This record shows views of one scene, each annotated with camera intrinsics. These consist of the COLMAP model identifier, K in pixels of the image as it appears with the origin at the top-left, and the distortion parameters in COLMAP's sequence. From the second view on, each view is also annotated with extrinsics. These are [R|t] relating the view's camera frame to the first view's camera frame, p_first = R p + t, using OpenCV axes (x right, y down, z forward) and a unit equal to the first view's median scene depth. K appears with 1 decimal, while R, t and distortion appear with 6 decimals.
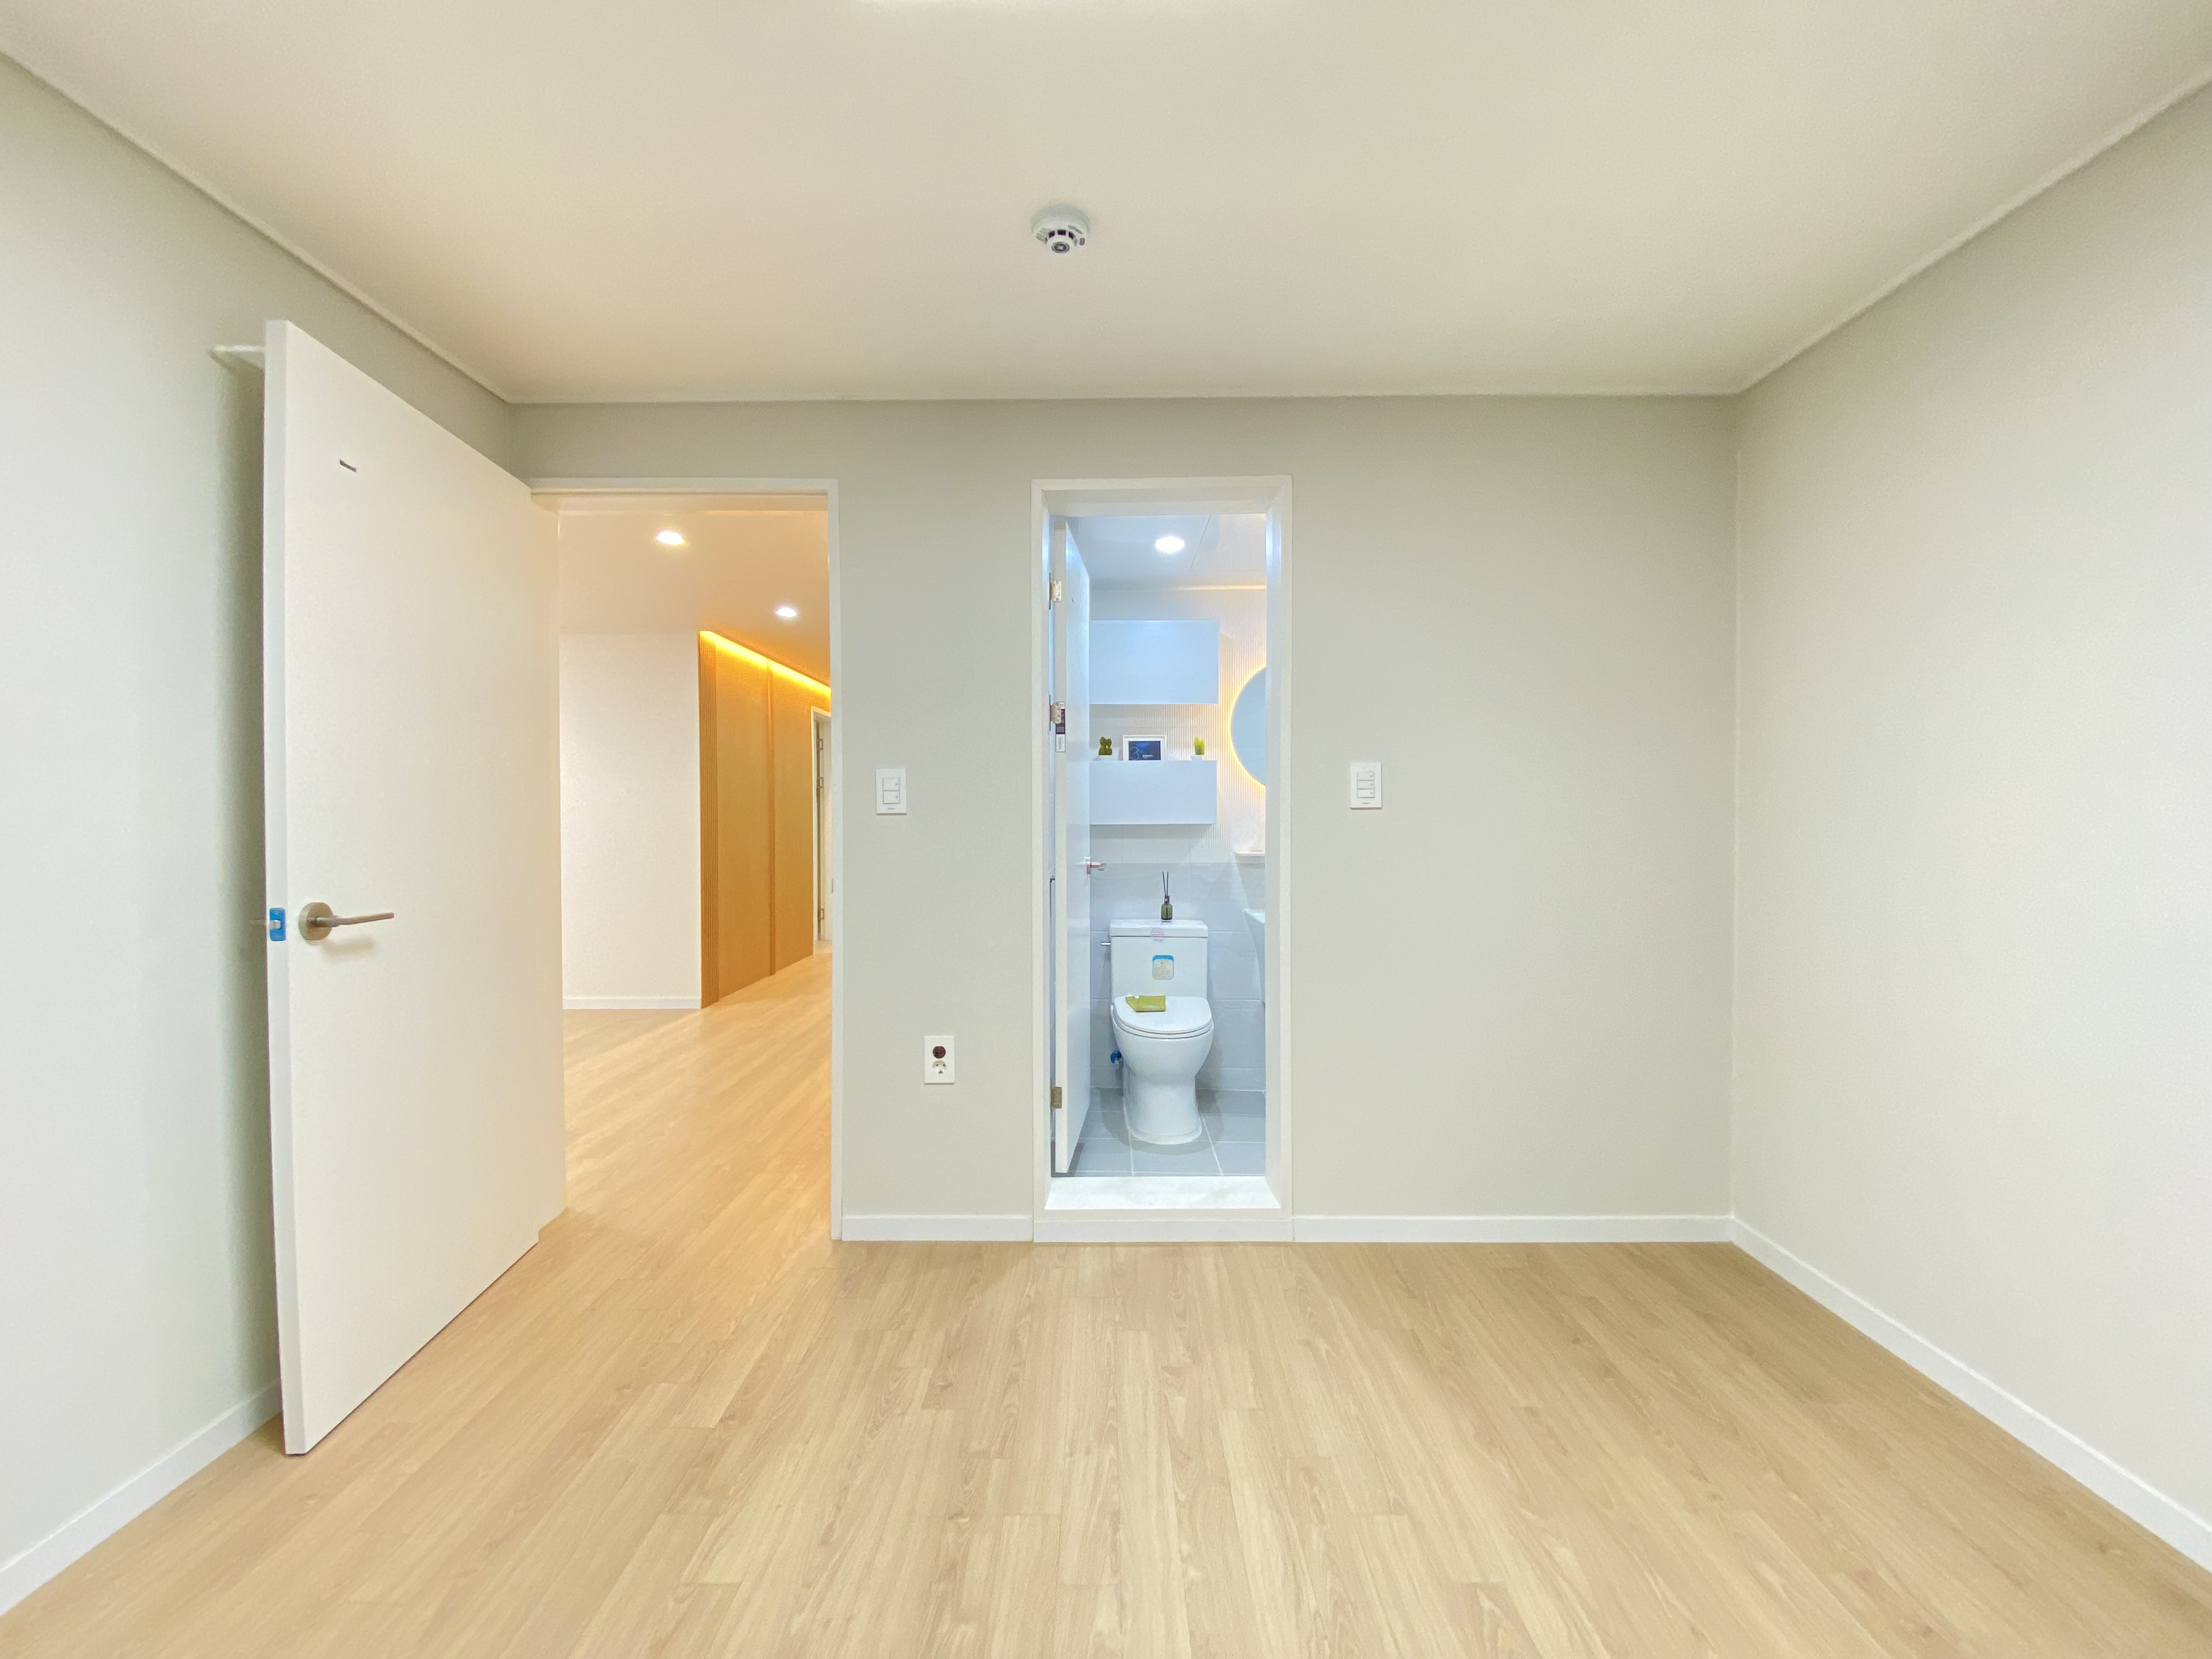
lens RADIAL K [[889.6, 0, 1098.9], [0, 889.6, 829.0], [0, 0, 1]] dist [0.013799, -0.015832]
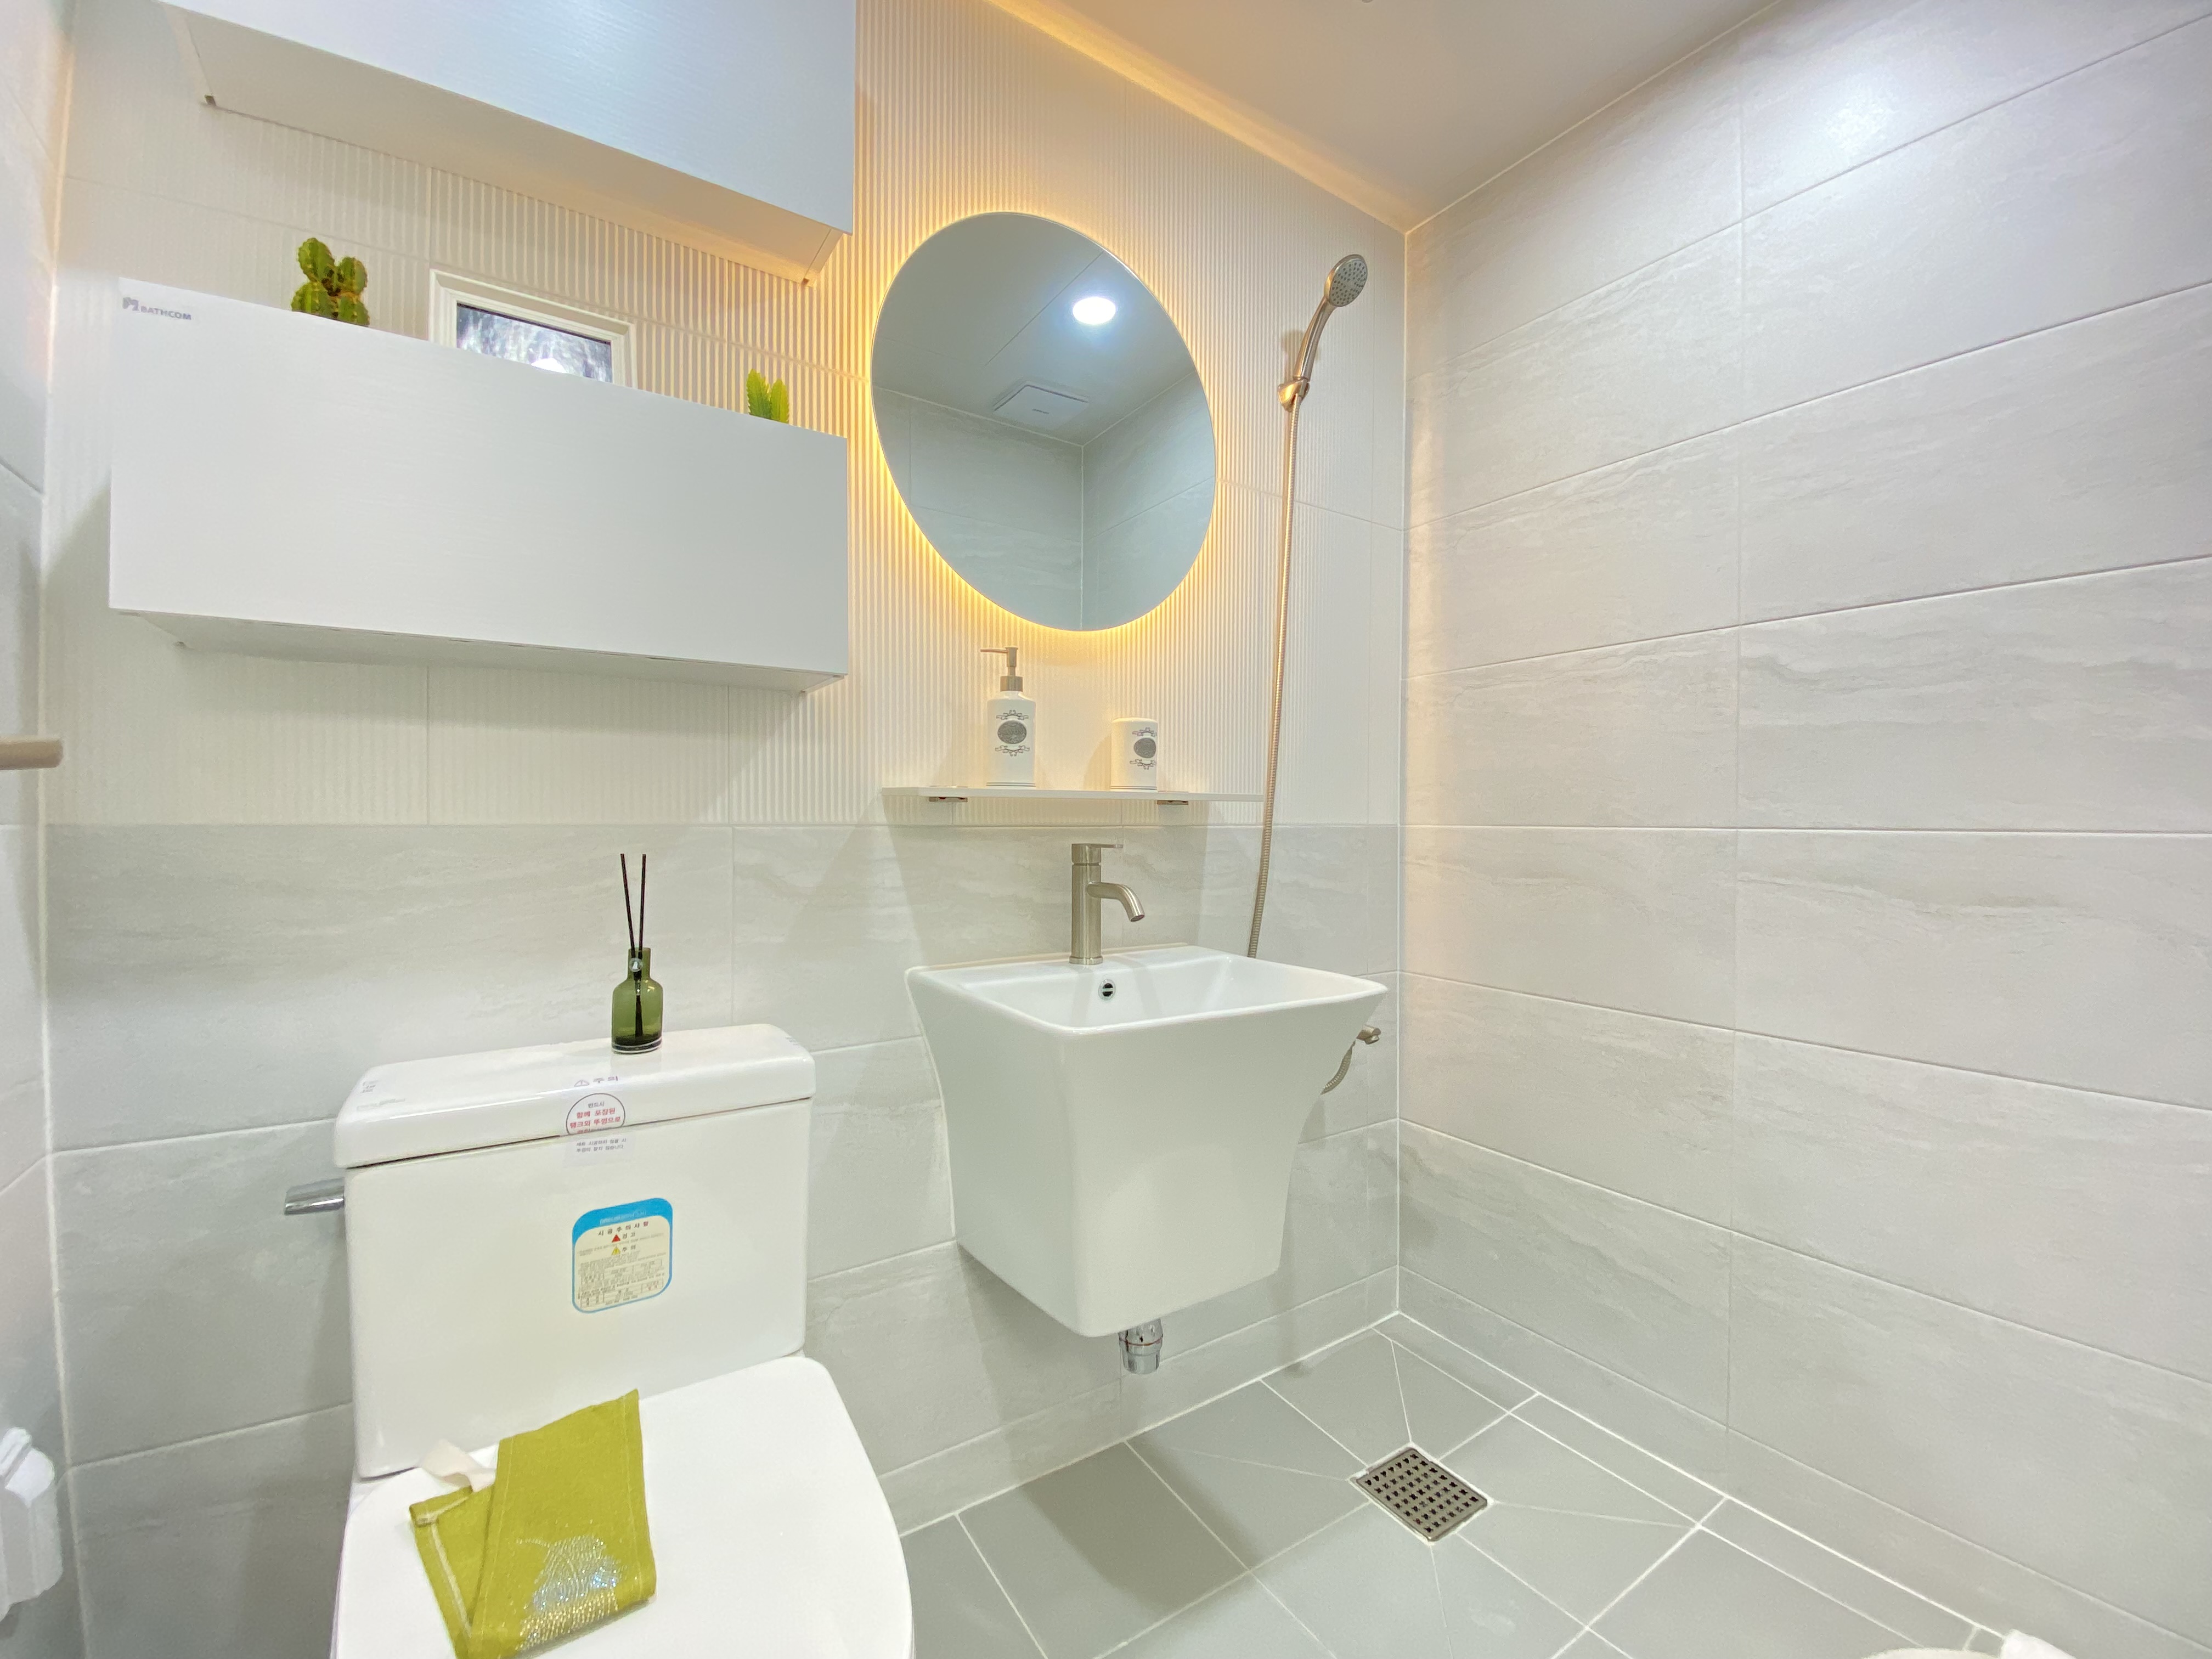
lens RADIAL K [[889.6, 0, 1097.4], [0, 889.6, 825.4], [0, 0, 1]] dist [0.013799, -0.015832]
pose [[0.839410, -0.008036, 0.543440, 0.049043], [0.008463, 0.999963, 0.001715, 0.040238], [-0.543433, 0.003160, 0.839446, 0.719451]]
